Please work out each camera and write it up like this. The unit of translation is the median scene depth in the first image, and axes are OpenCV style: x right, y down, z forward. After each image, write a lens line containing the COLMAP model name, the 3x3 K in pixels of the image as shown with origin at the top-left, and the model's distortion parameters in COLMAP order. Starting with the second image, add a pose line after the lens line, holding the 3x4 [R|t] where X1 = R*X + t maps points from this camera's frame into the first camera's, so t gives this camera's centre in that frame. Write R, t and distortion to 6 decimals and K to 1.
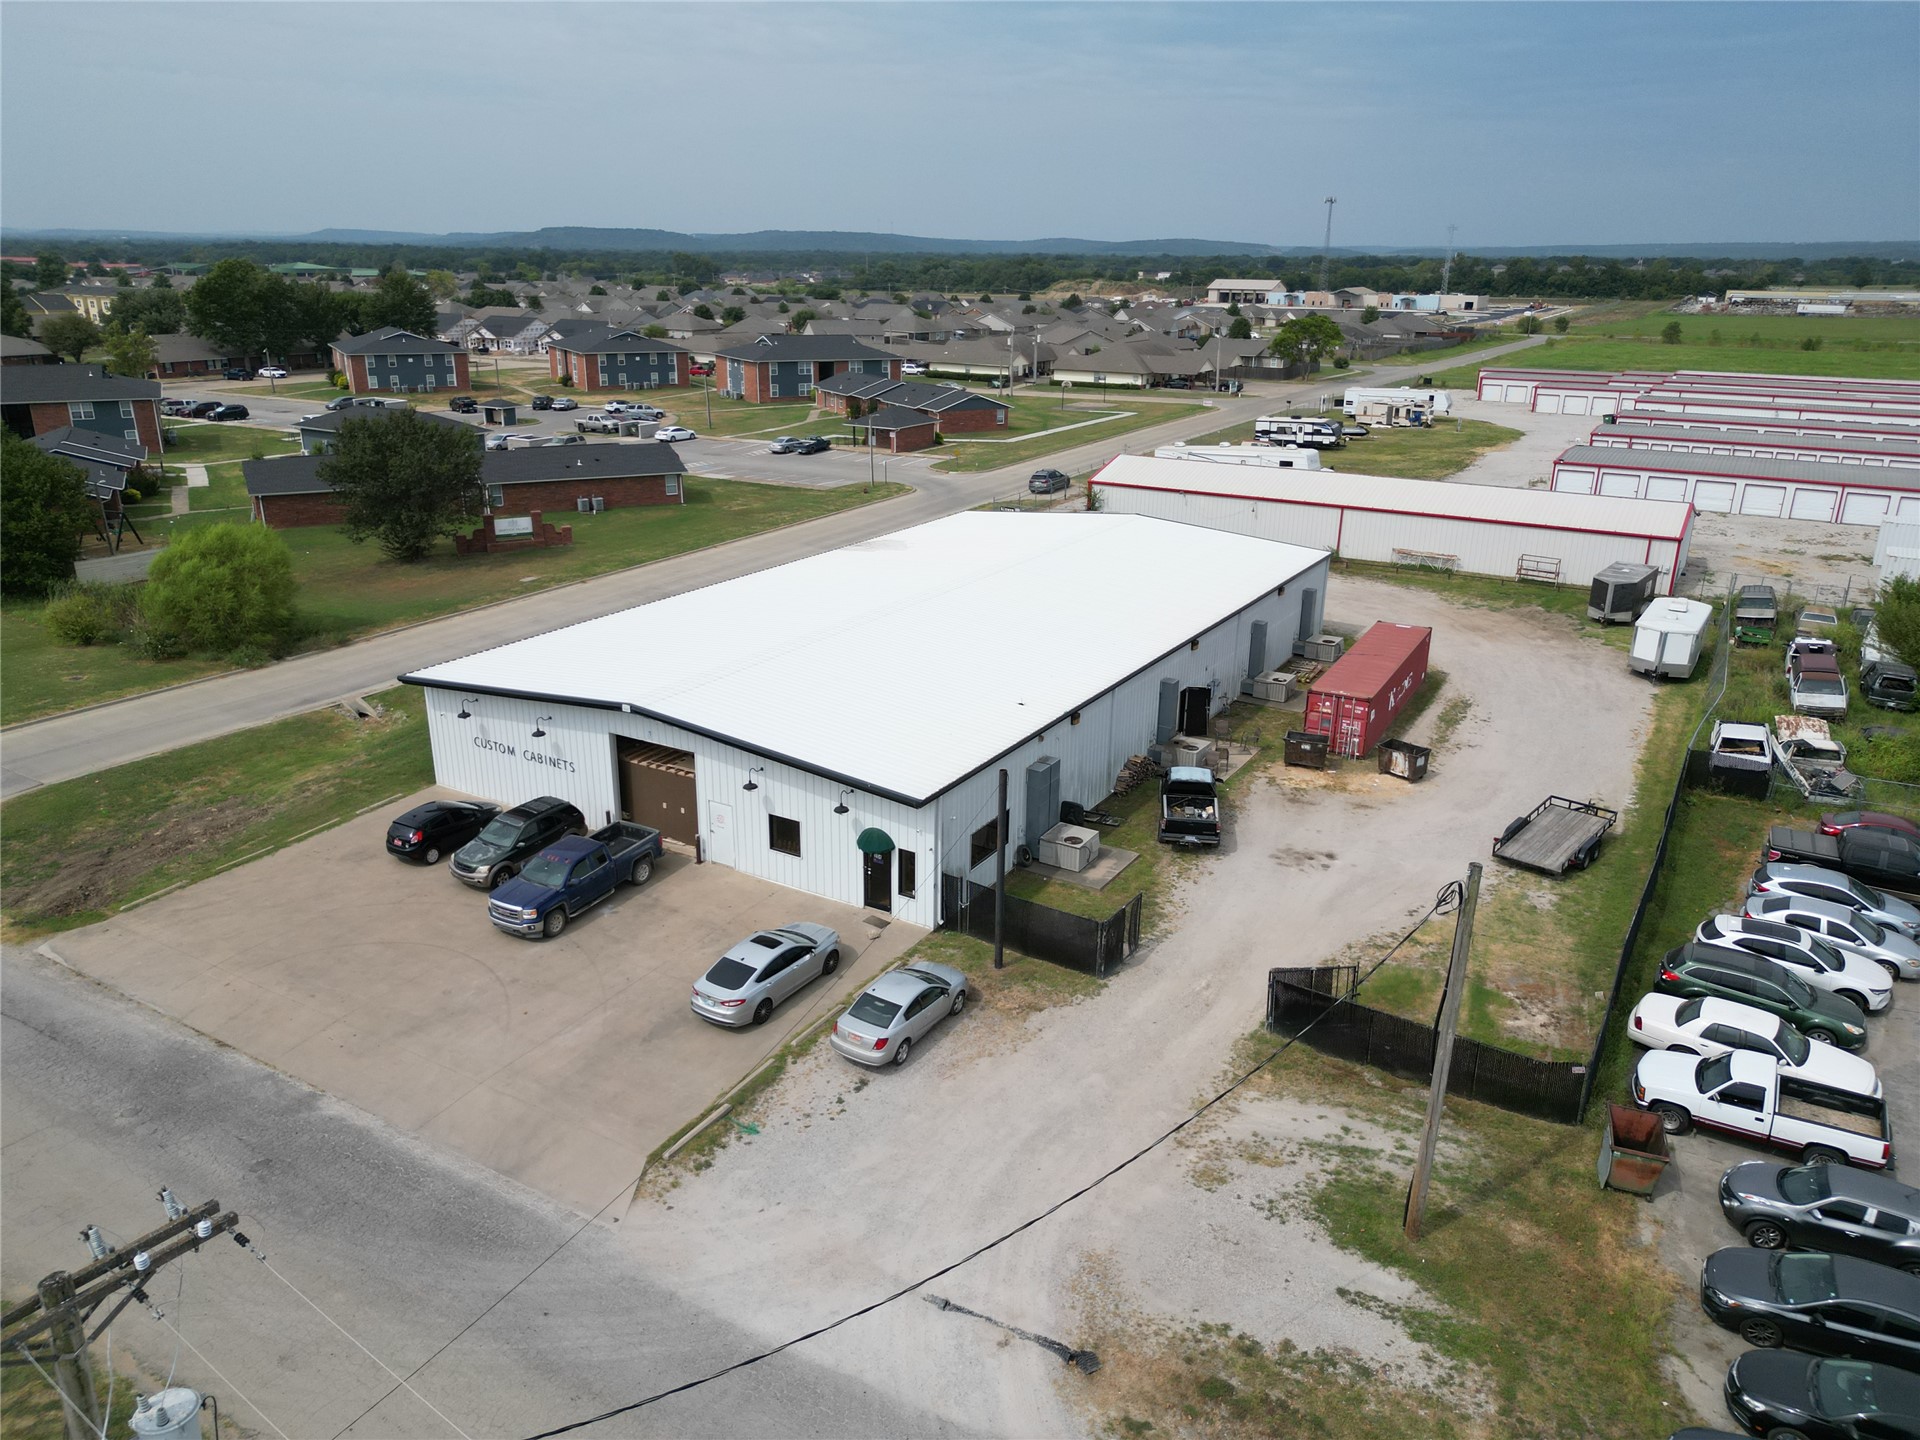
lens RADIAL K [[1347.7, 0, 952.4], [0, 1347.7, 713.6], [0, 0, 1]] dist [0.057704, -0.053272]
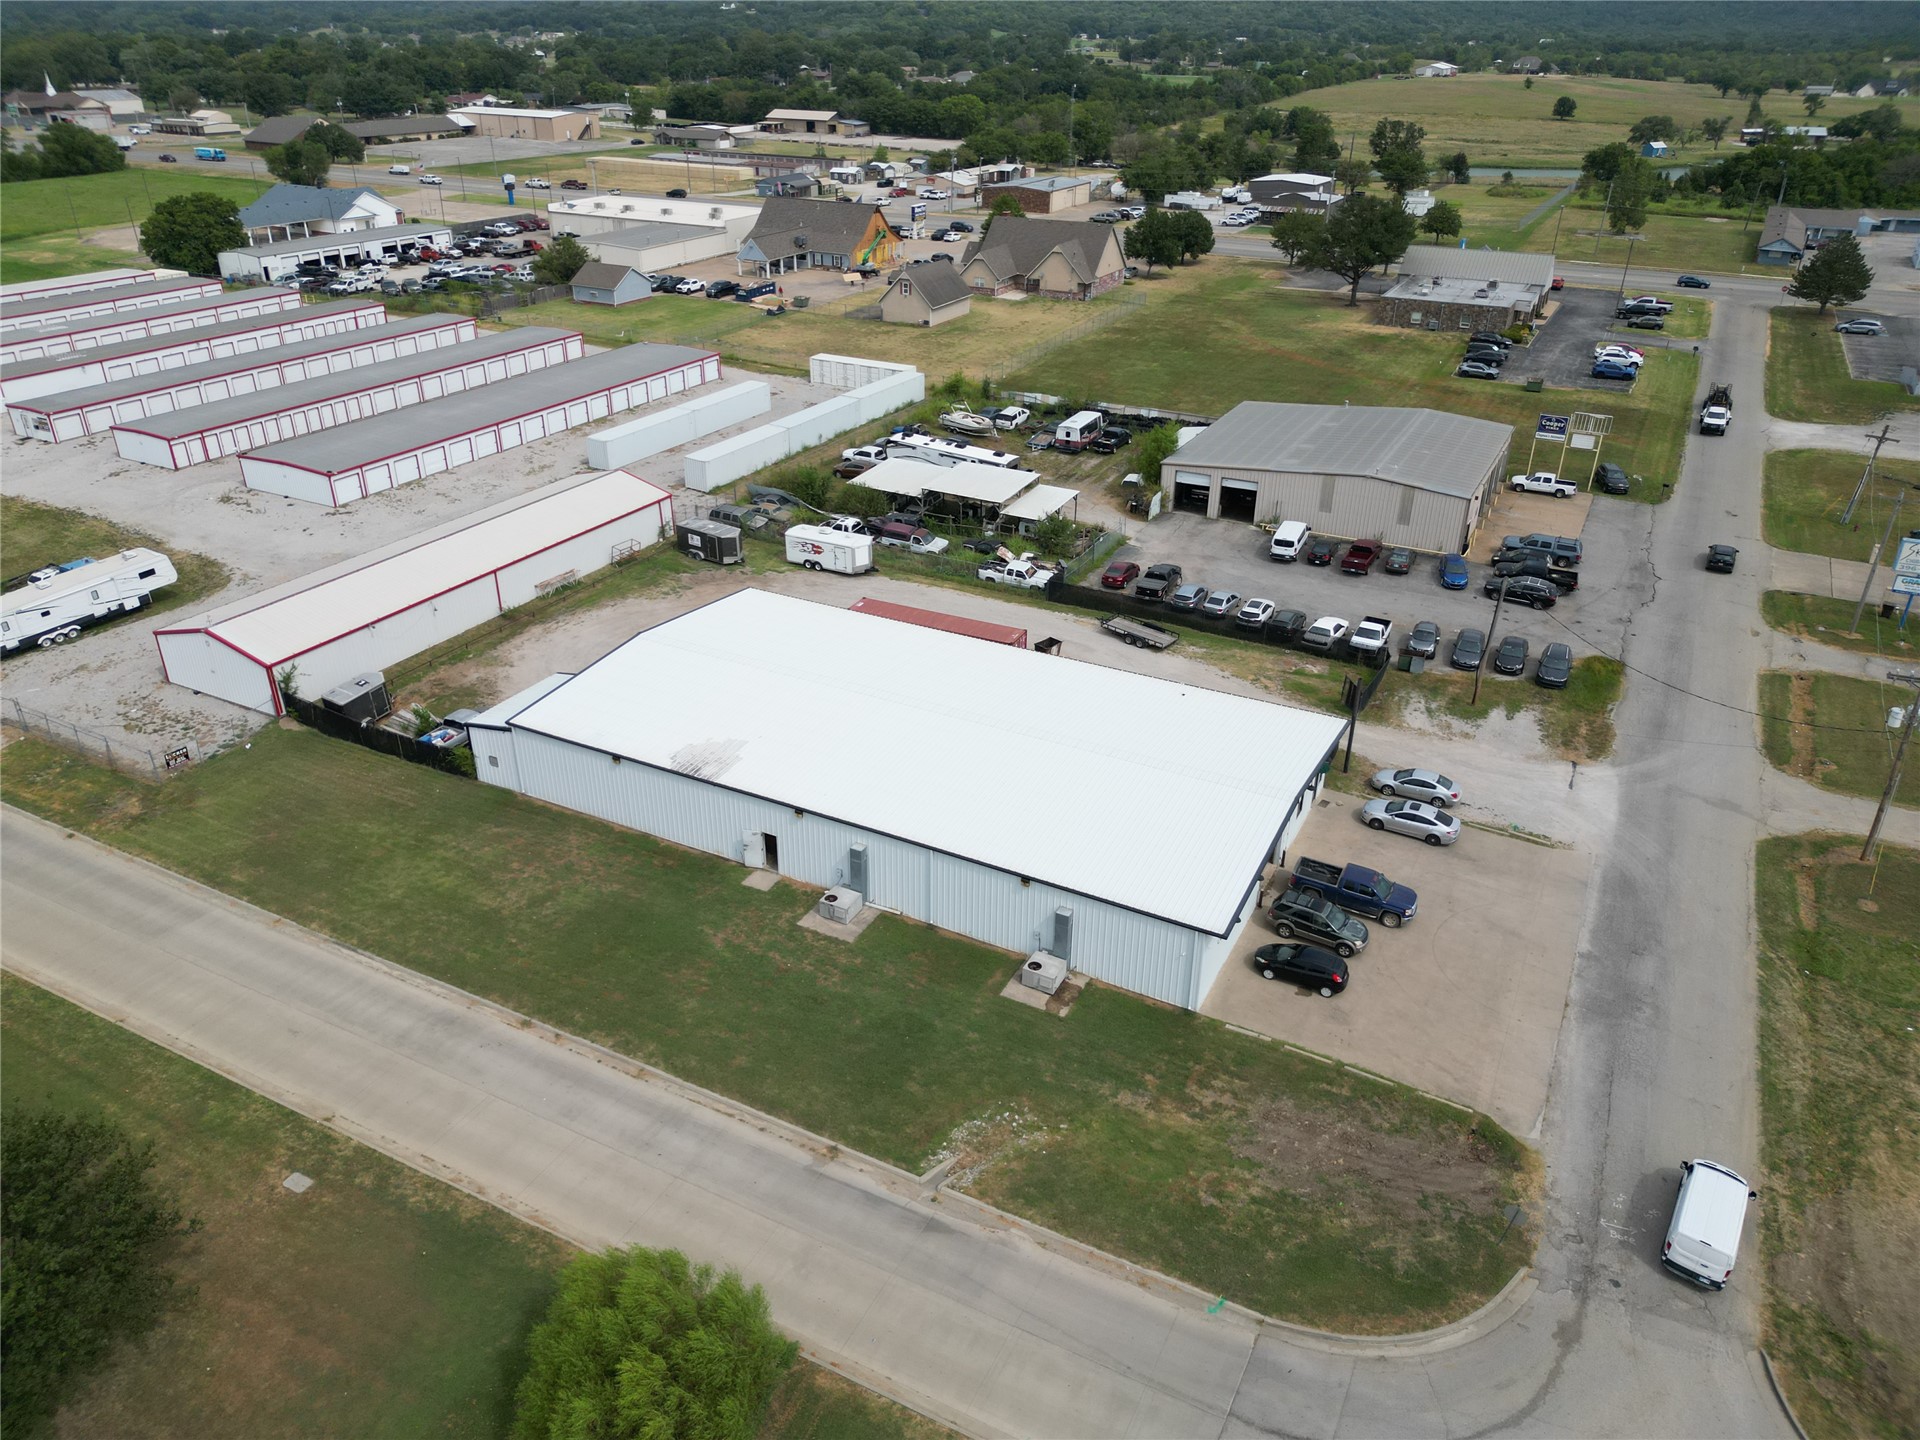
lens RADIAL K [[1347.7, 0, 952.4], [0, 1347.7, 713.6], [0, 0, 1]] dist [0.057704, -0.053272]
pose [[-0.059894, -0.467038, 0.882207, -1.455643], [0.312594, 0.830564, 0.460921, -0.871059], [-0.947997, 0.303379, 0.096247, 1.157101]]
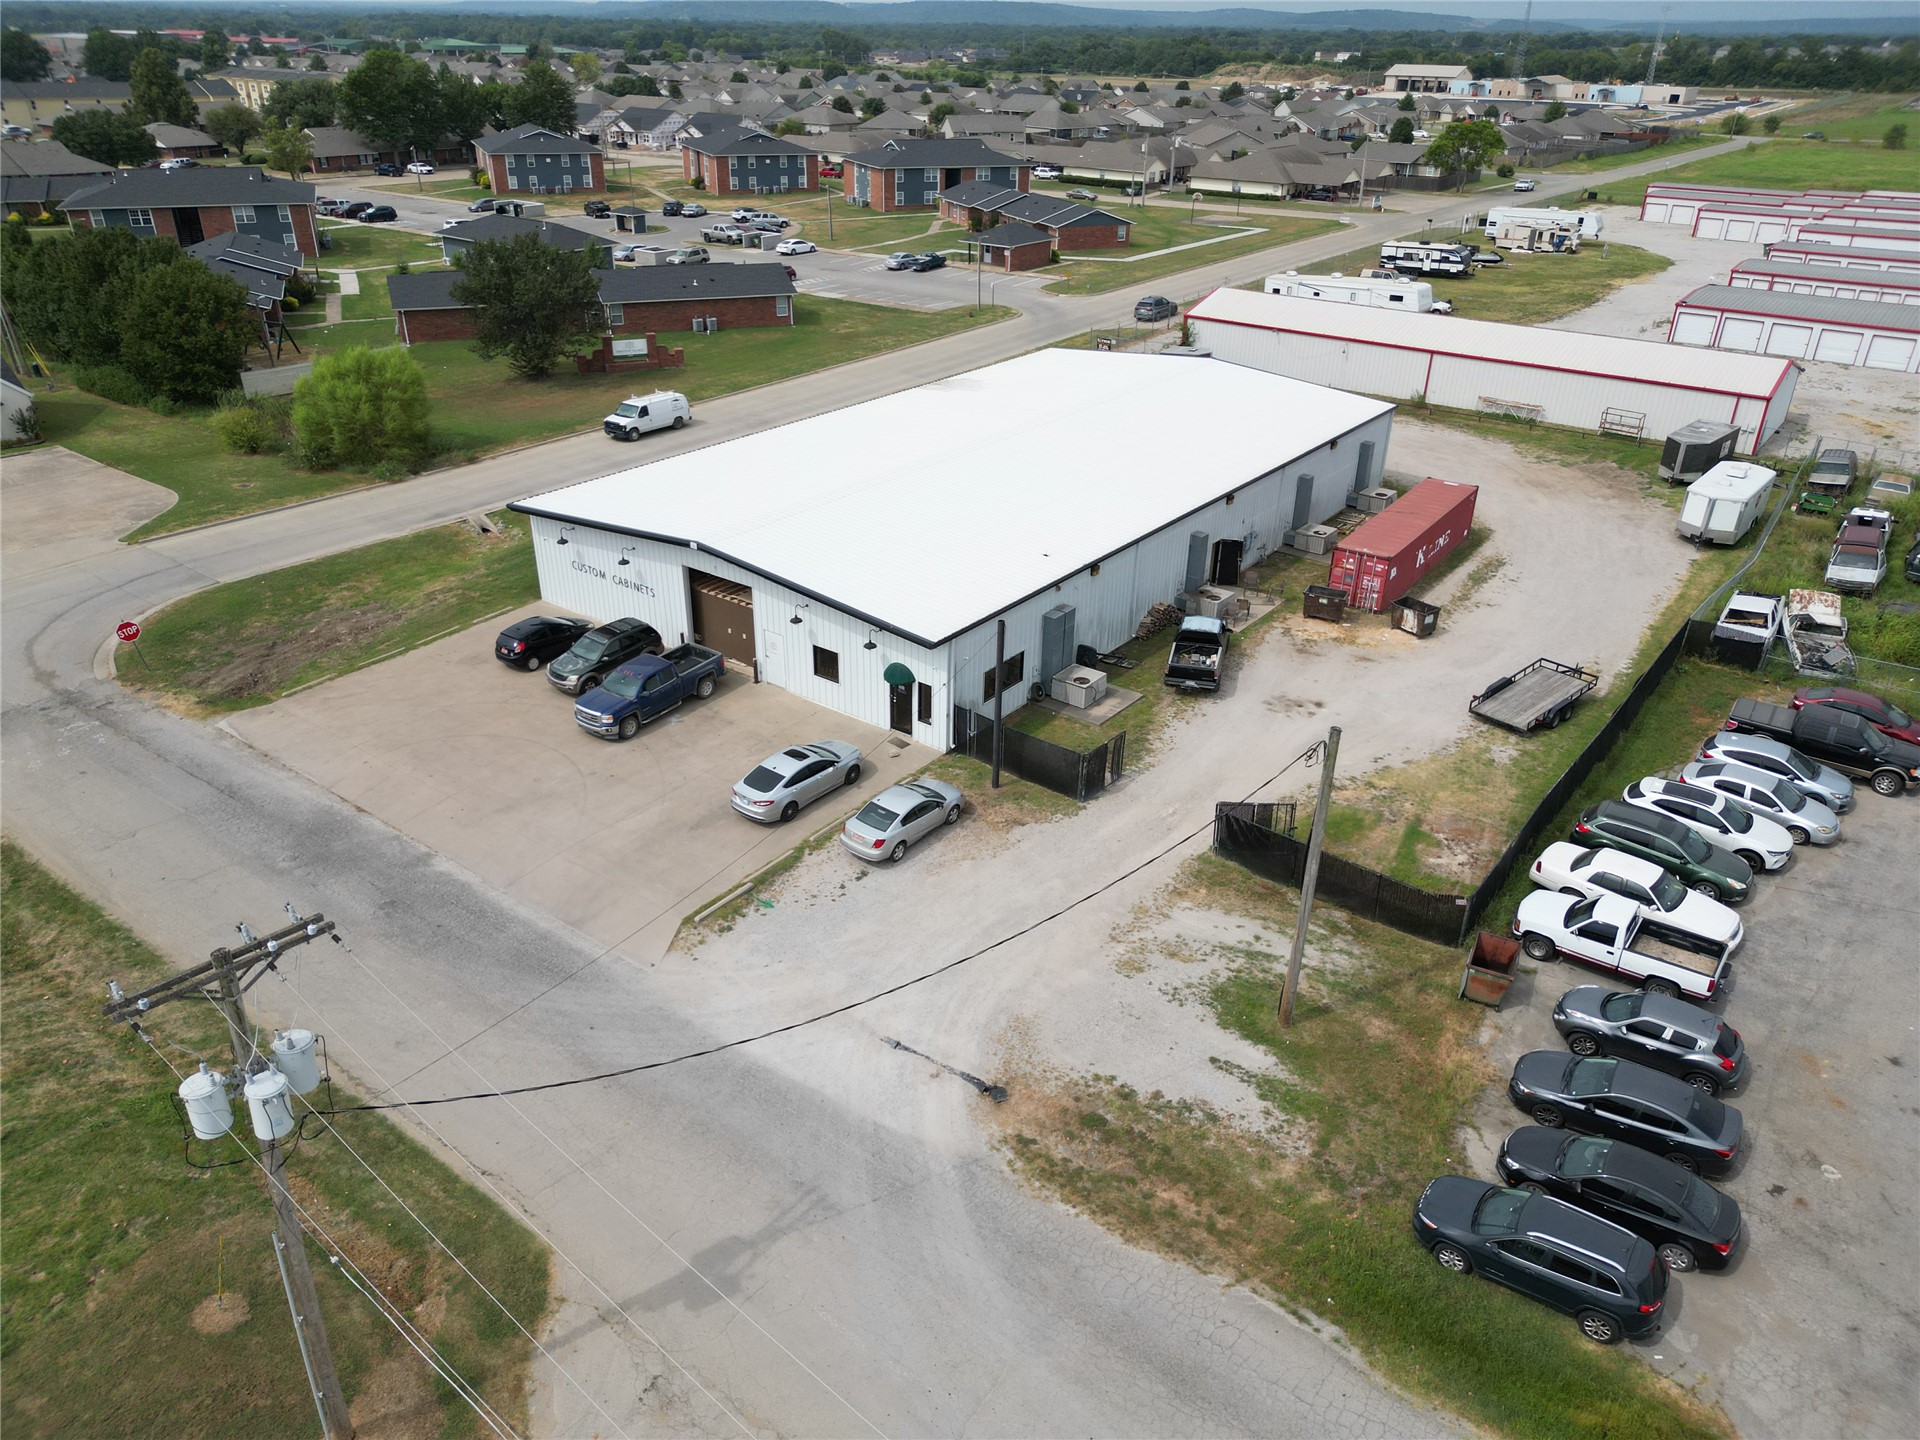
lens RADIAL K [[1347.7, 0, 952.4], [0, 1347.7, 713.6], [0, 0, 1]] dist [0.057704, -0.053272]
pose [[0.993989, 0.053677, -0.095421, 0.090608], [-0.039760, 0.989040, 0.142191, -0.033341], [0.102008, -0.137542, 0.985229, -0.121222]]
